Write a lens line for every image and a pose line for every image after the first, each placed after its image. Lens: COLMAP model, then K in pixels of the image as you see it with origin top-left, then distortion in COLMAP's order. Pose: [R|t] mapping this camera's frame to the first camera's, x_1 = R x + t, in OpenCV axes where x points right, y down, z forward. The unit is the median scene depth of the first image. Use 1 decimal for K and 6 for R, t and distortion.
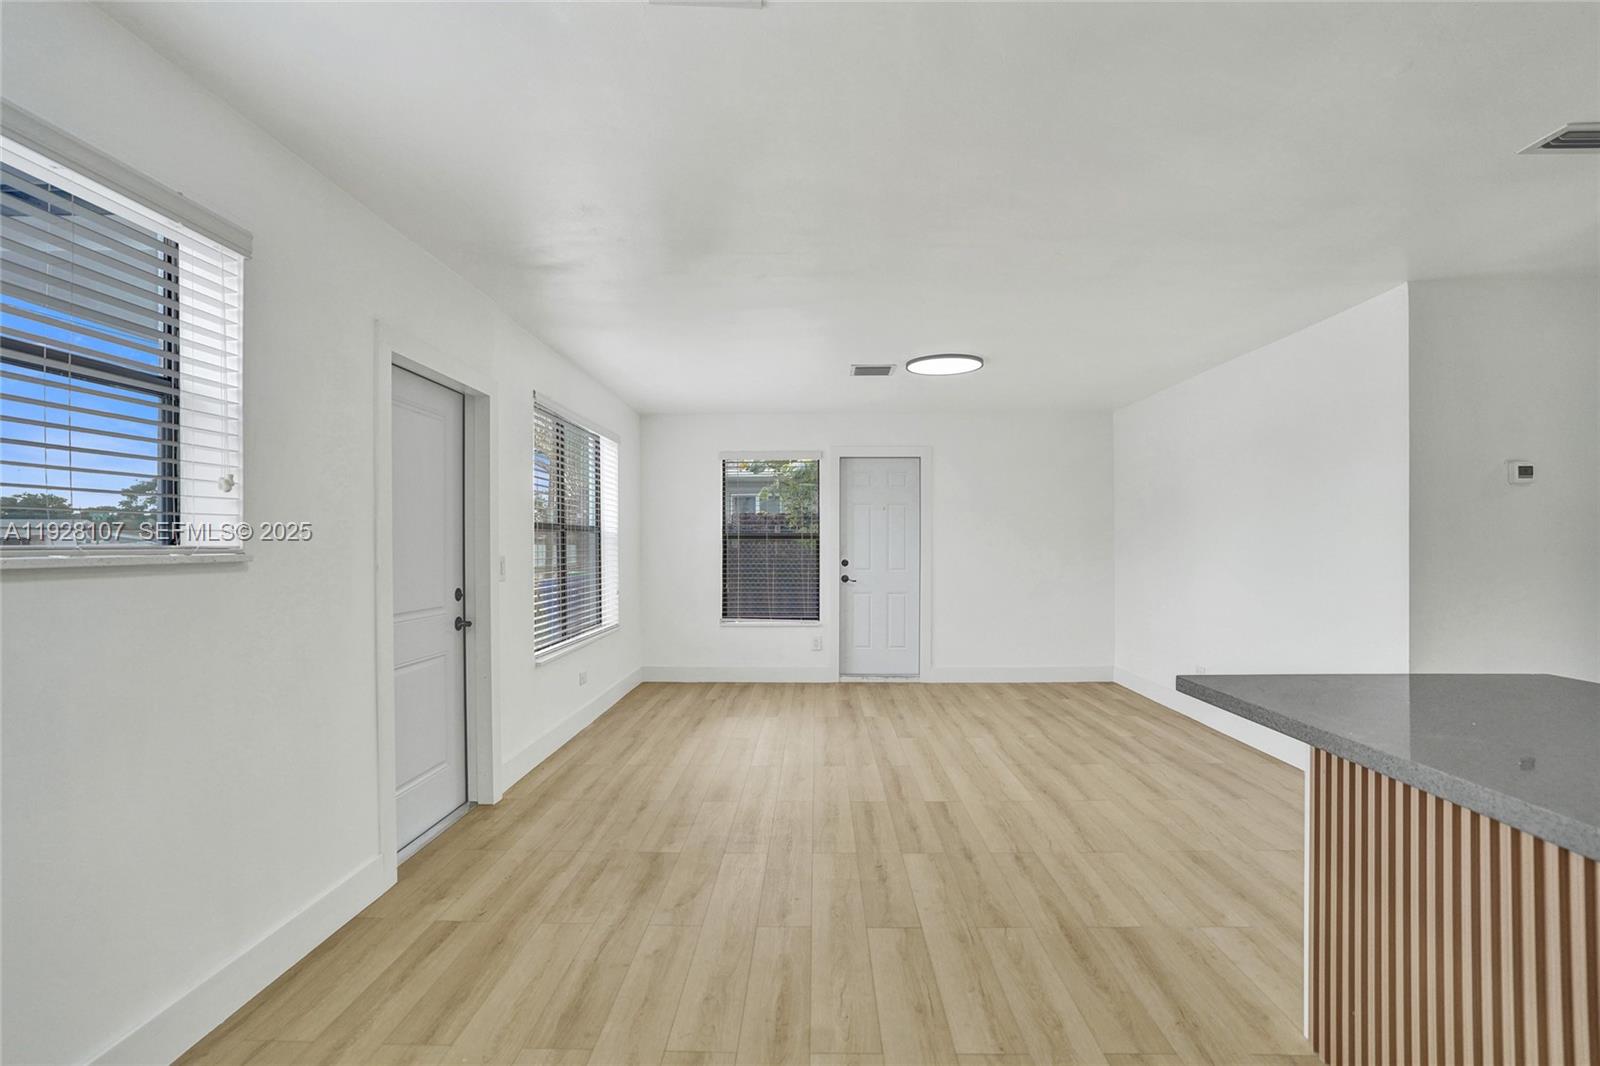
lens RADIAL K [[764.3, 0, 784.9], [0, 764.3, 551.7], [0, 0, 1]] dist [-0.056235, 0.028375]
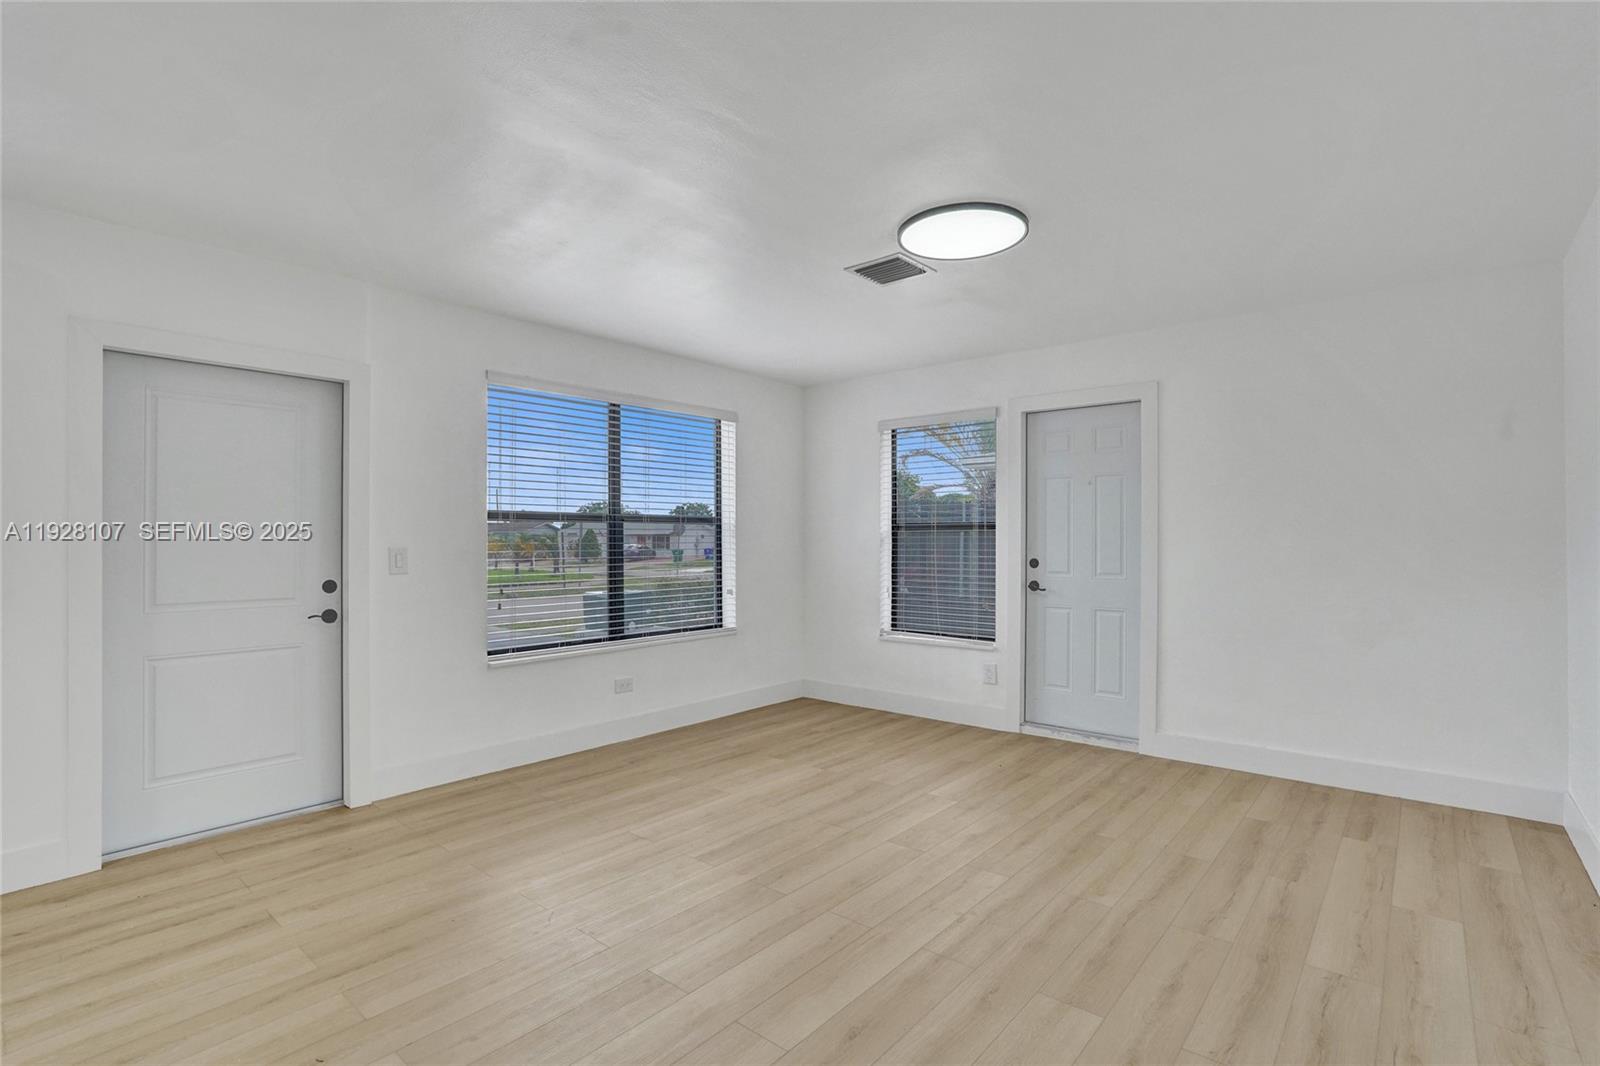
lens RADIAL K [[751.8, 0, 790.1], [0, 751.8, 531.6], [0, 0, 1]] dist [-0.050782, 0.025458]
pose [[0.778878, -0.007188, -0.627134, 0.376268], [-0.004918, 0.999834, -0.017567, -0.000955], [0.627156, 0.016767, 0.778713, 0.365530]]
